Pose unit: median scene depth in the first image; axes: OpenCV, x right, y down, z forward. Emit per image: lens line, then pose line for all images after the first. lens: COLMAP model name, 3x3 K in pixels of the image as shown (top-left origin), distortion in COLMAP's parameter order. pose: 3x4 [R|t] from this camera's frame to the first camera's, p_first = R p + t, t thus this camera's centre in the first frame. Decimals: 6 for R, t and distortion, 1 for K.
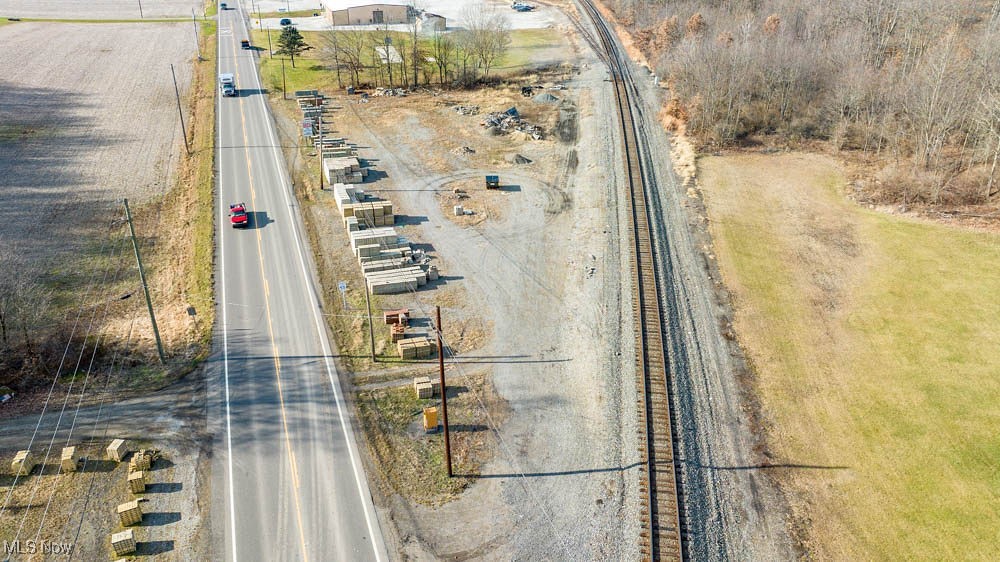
lens RADIAL K [[703.5, 0, 499.5], [0, 703.5, 283.3], [0, 0, 1]] dist [-0.037679, 0.045980]
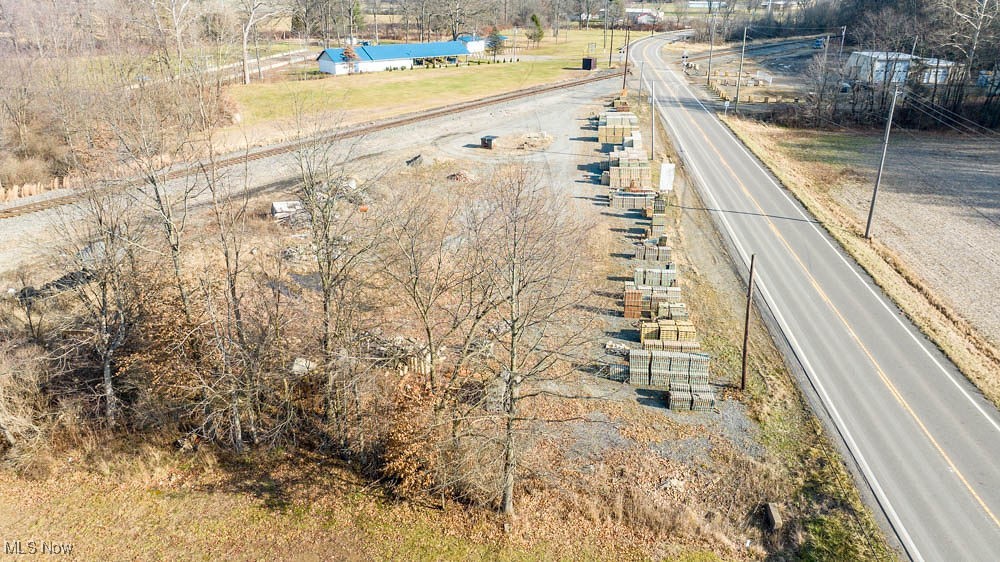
lens RADIAL K [[702.9, 0, 500.0], [0, 702.9, 281.0], [0, 0, 1]] dist [-0.002036, -0.042631]
pose [[-0.896862, -0.182963, 0.402695, -0.542420], [0.197583, 0.648825, 0.734838, -0.871007], [-0.395727, 0.738614, -0.545756, 1.942051]]
